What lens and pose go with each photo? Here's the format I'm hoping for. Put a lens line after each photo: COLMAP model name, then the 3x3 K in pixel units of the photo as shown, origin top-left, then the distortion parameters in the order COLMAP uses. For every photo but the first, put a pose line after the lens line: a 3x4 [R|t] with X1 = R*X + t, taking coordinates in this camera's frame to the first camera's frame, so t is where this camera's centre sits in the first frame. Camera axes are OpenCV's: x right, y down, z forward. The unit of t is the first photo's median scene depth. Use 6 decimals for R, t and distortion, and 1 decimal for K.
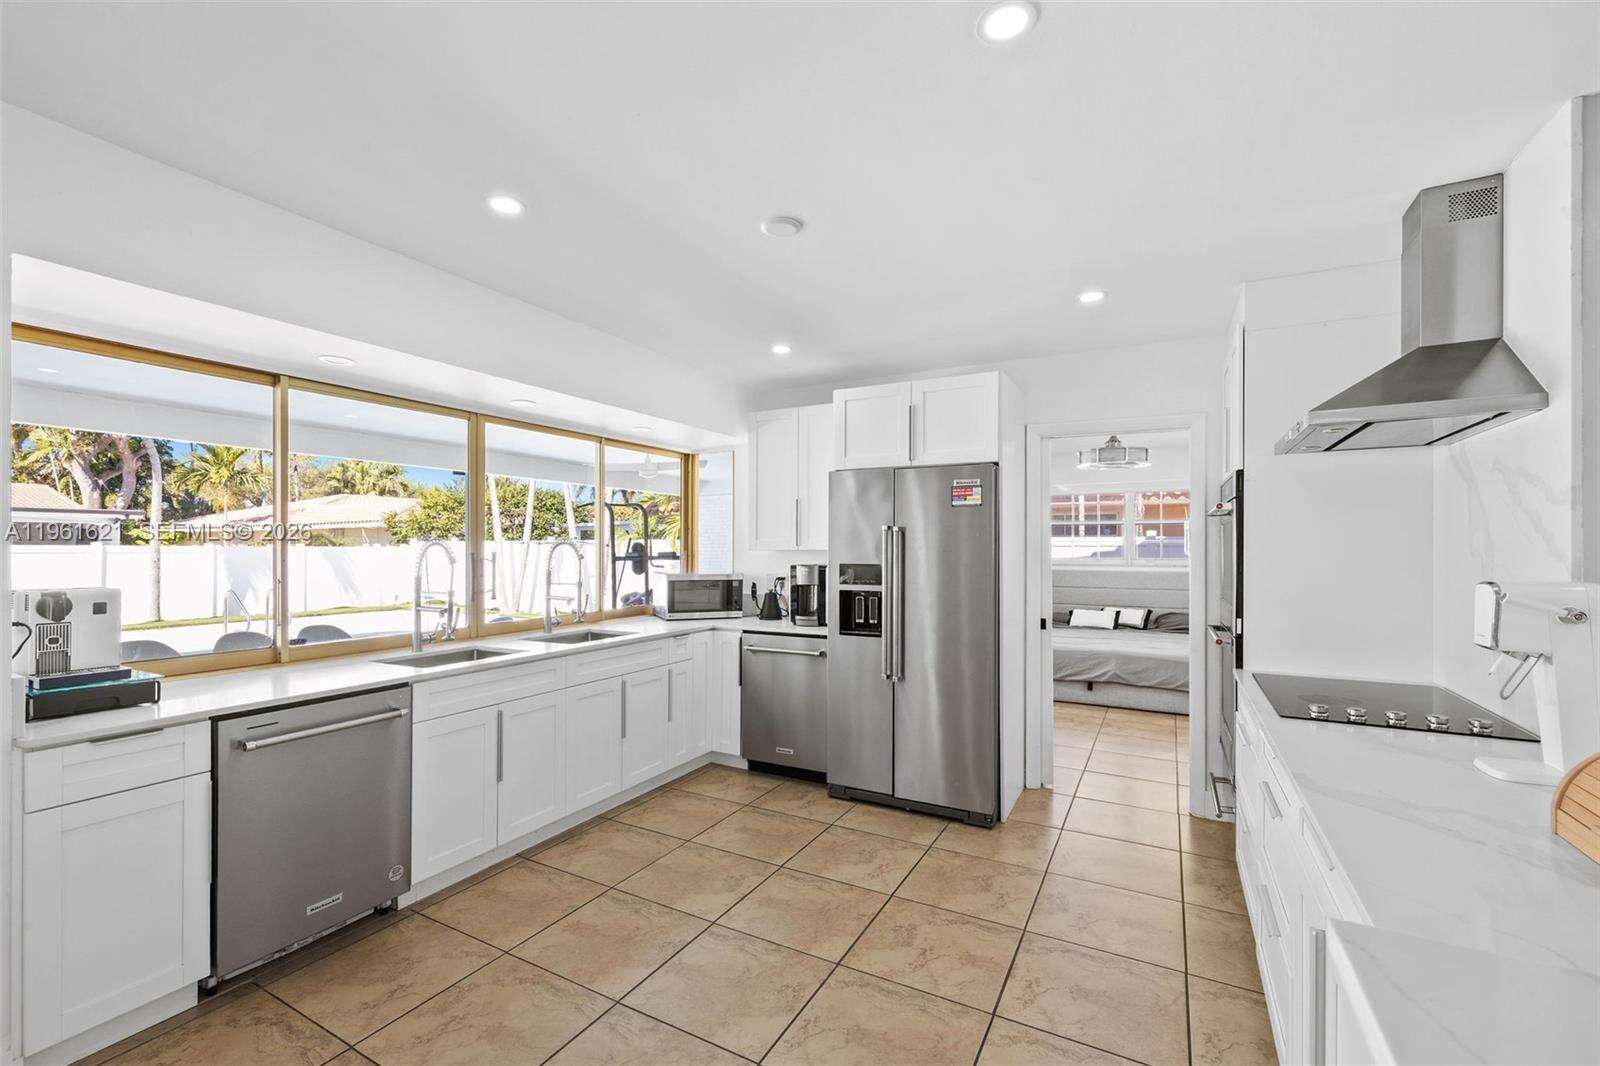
lens RADIAL K [[673.5, 0, 790.9], [0, 673.5, 549.3], [0, 0, 1]] dist [0.000928, -0.002039]
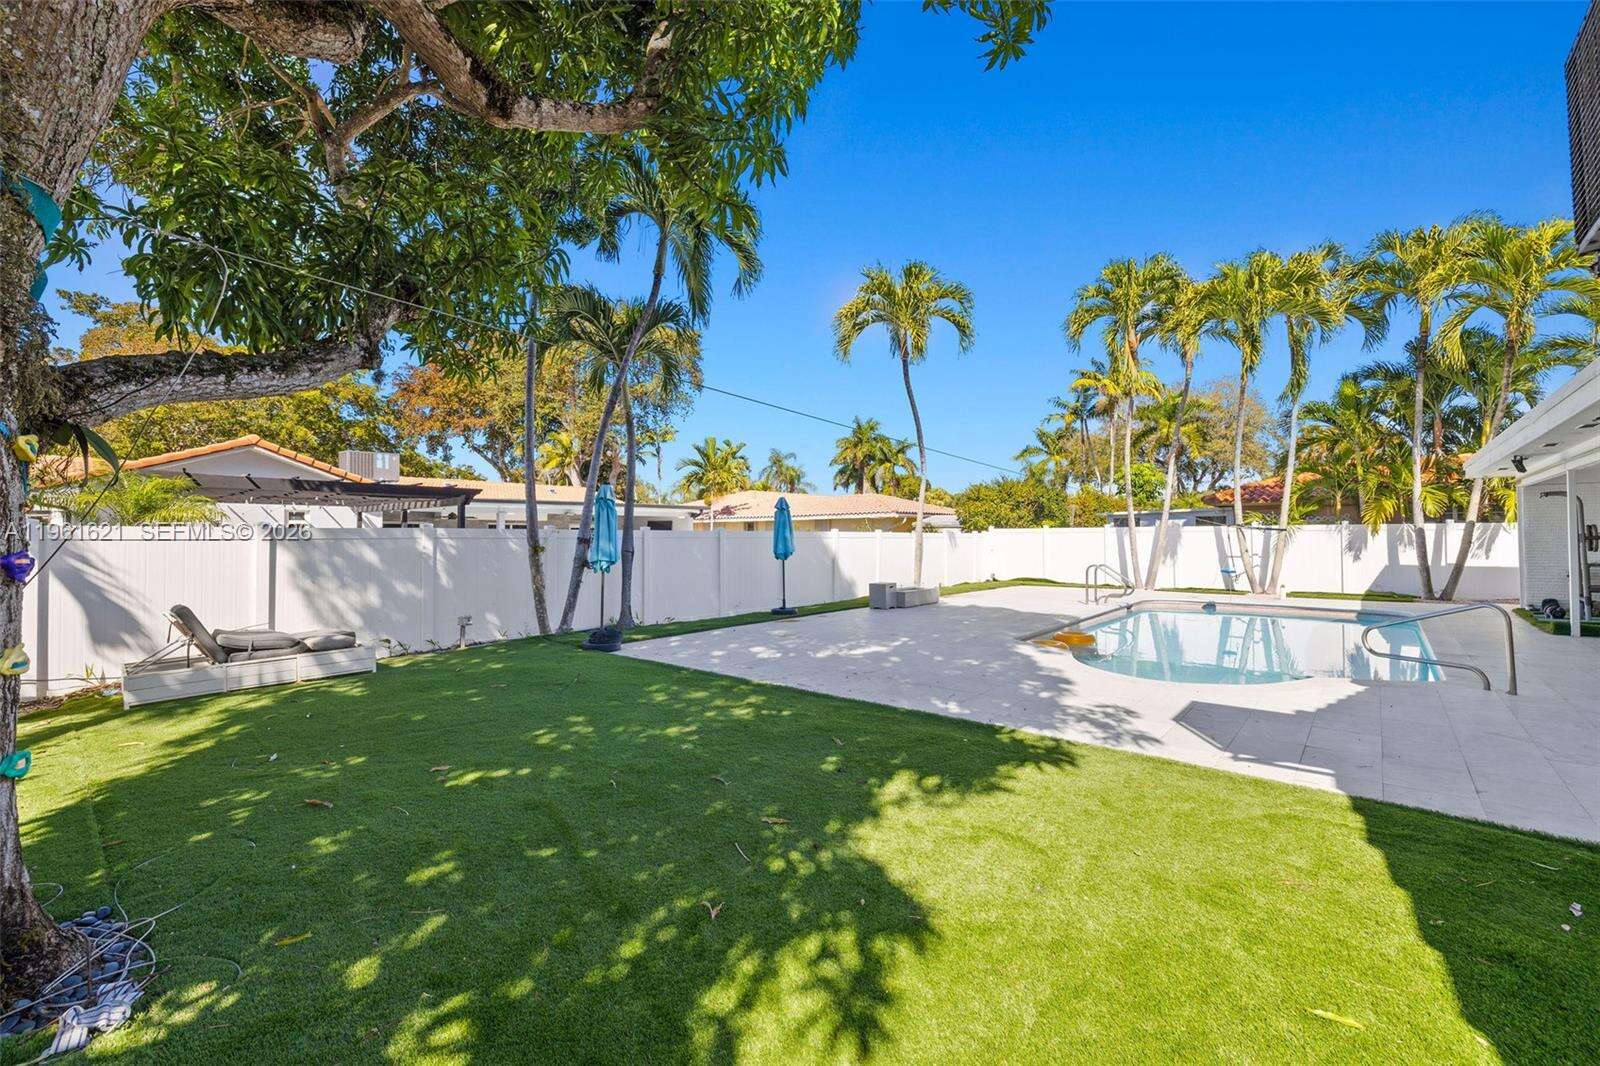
lens RADIAL K [[673.5, 0, 805.2], [0, 673.5, 516.2], [0, 0, 1]] dist [0.000928, -0.002039]
pose [[0.980711, -0.012197, -0.195081, -2.922860], [0.005653, 0.999404, -0.034067, 0.021352], [0.195380, 0.032308, 0.980195, -0.966192]]
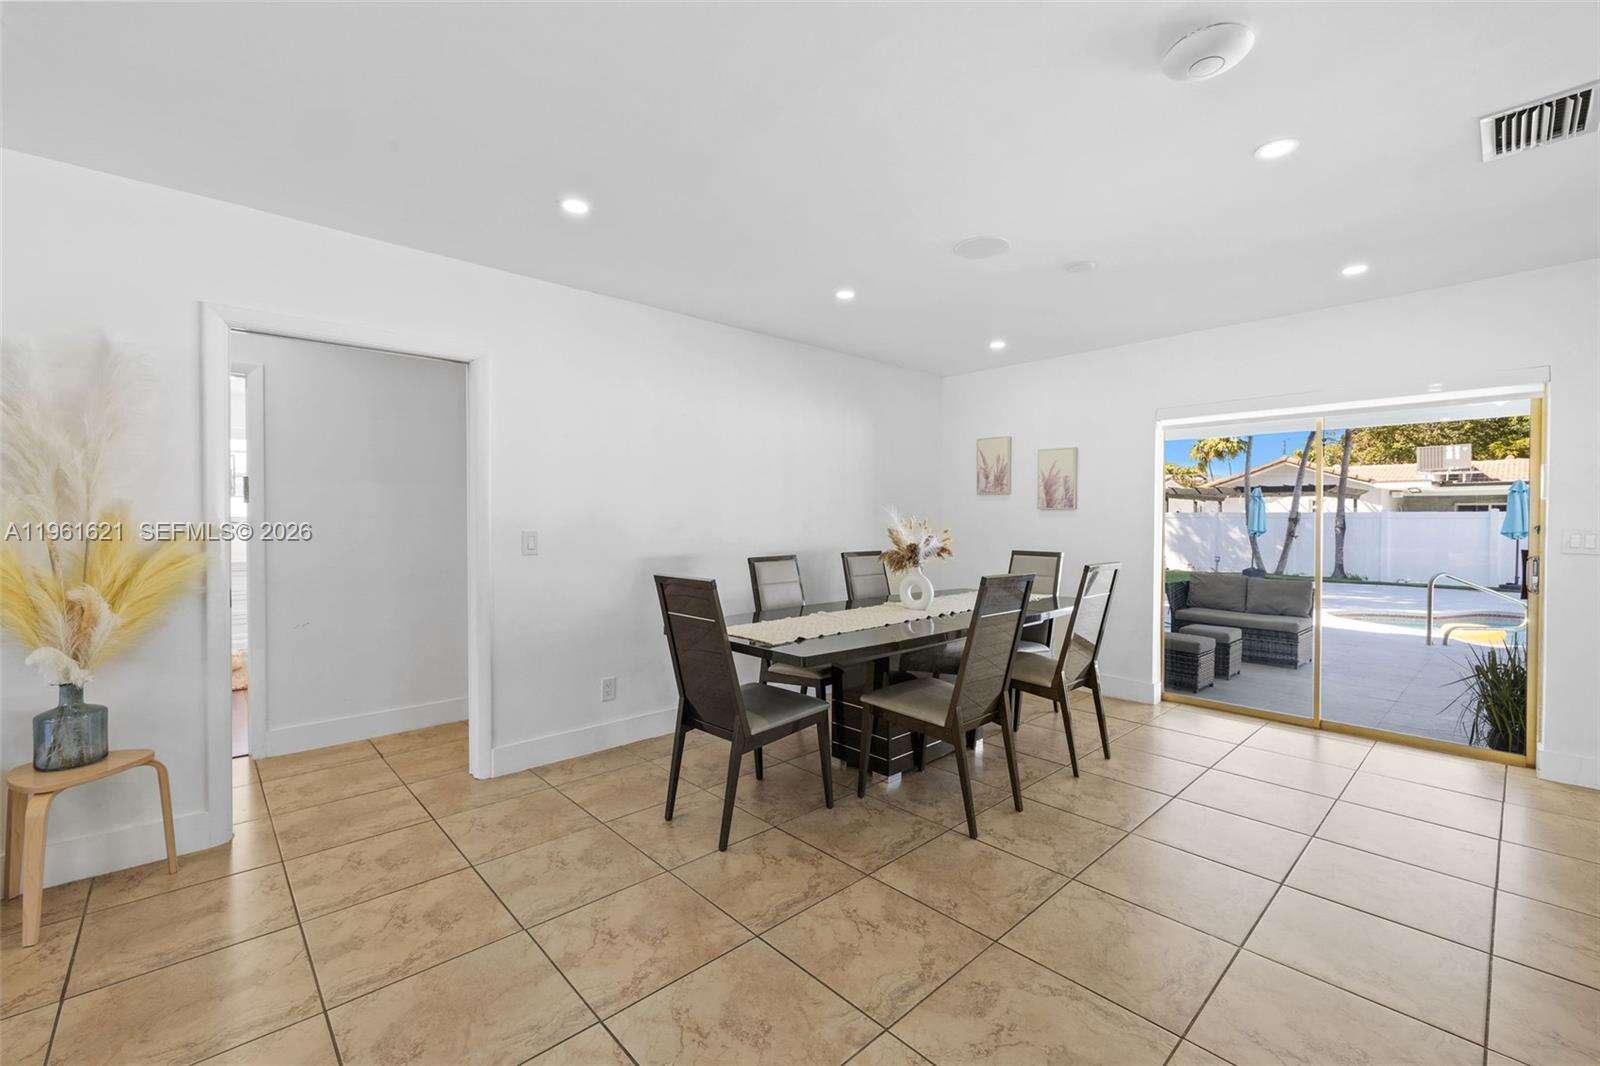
lens RADIAL K [[662.3, 0, 784.1], [0, 662.3, 522.6], [0, 0, 1]] dist [-0.010183, 0.001696]
pose [[-0.336942, 0.003669, -0.941518, 0.513125], [-0.003531, 0.999980, 0.005160, 0.032243], [0.941519, 0.005063, -0.336922, -0.259206]]
